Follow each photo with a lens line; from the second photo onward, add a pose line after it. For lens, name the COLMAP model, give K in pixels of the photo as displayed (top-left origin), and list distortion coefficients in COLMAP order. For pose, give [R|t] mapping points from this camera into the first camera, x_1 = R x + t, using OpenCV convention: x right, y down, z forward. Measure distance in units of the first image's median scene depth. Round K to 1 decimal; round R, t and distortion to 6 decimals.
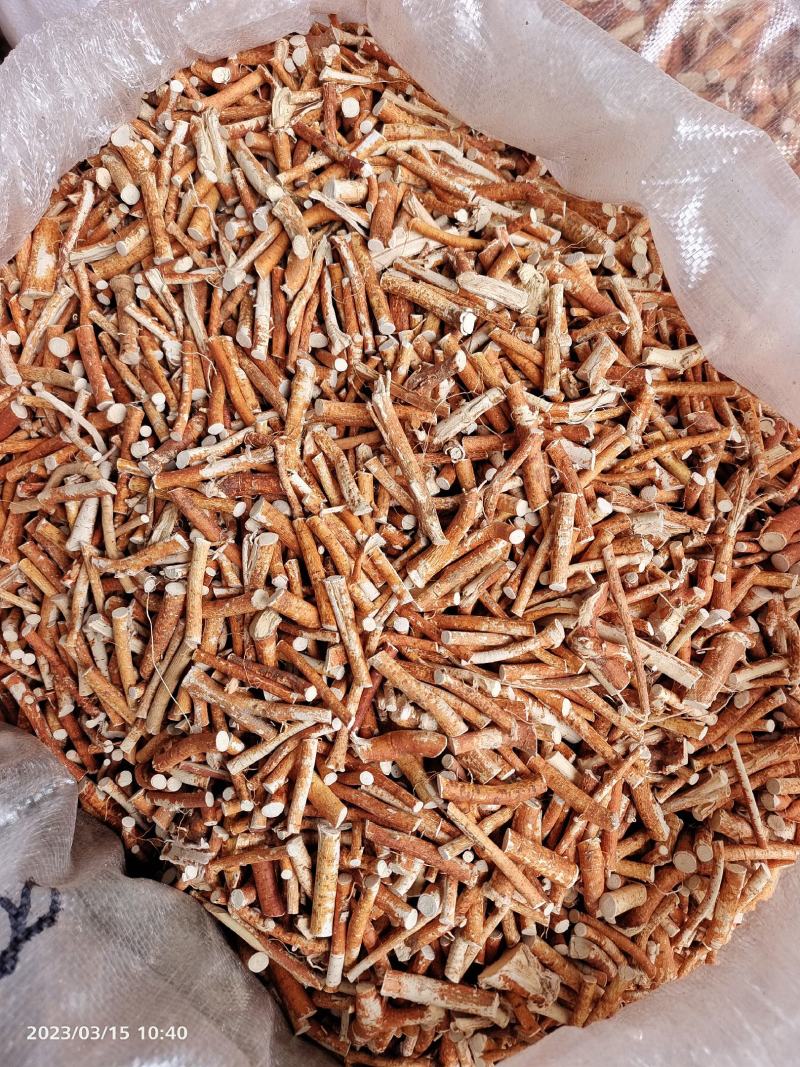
lens RADIAL K [[775.4, 0, 413.7], [0, 775.4, 544.3], [0, 0, 1]] dist [0.010474, -0.005418]
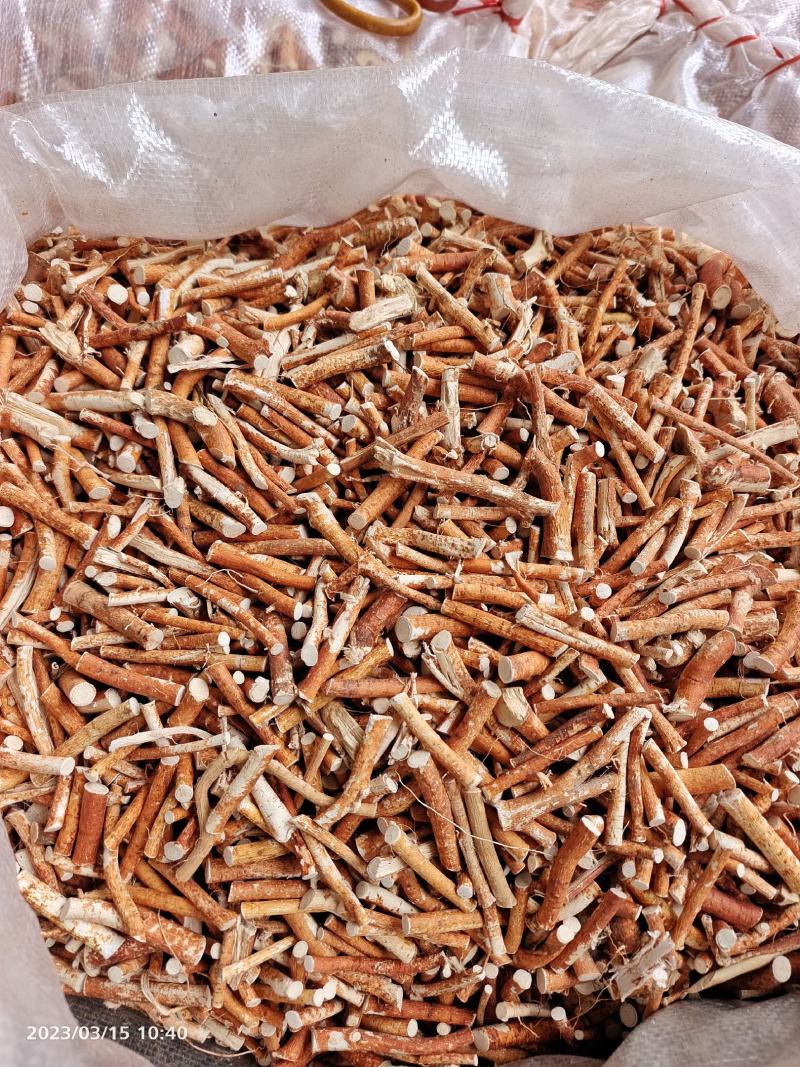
lens RADIAL K [[775.4, 0, 423.9], [0, 775.4, 532.6], [0, 0, 1]] dist [0.010474, -0.005418]
pose [[0.636551, -0.711815, 0.296855, -0.358346], [0.748190, 0.663342, -0.013756, -0.088380], [-0.187125, 0.230860, 0.954824, 0.110835]]
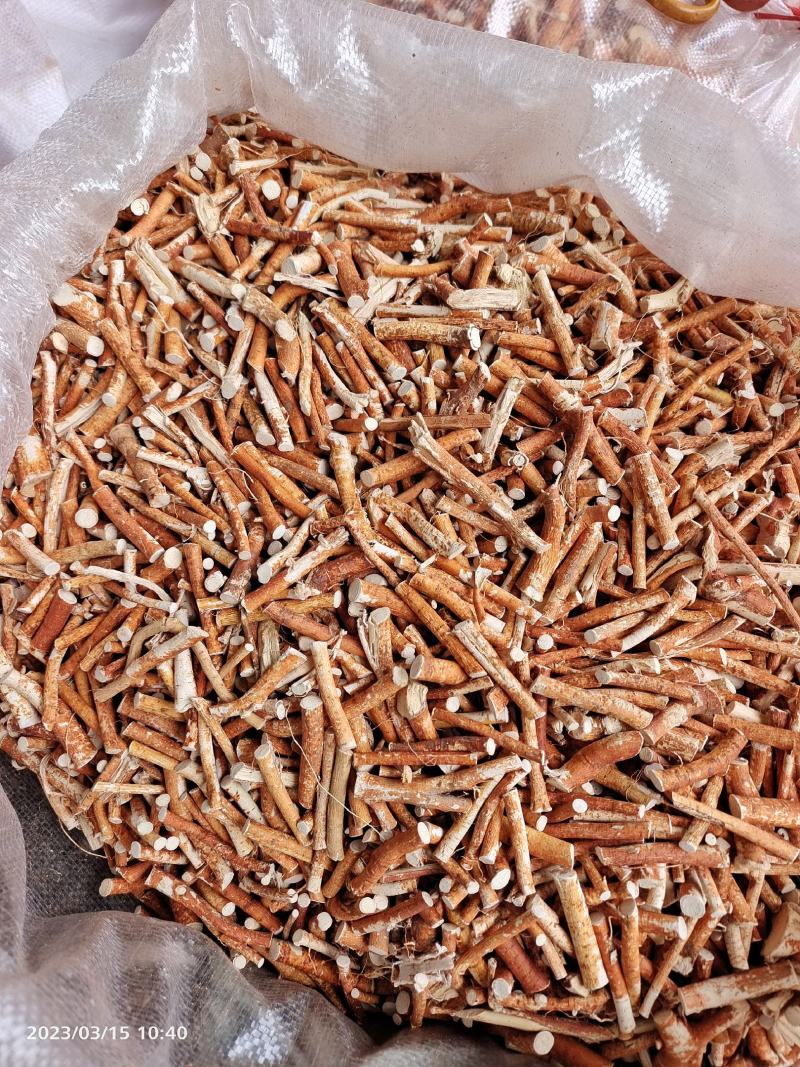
lens RADIAL K [[775.4, 0, 419.8], [0, 775.4, 537.9], [0, 0, 1]] dist [0.010474, -0.005418]
pose [[0.918920, -0.383696, 0.091449, -0.183382], [0.389473, 0.919308, -0.056427, -0.020580], [-0.062419, 0.087469, 0.994210, 0.036887]]
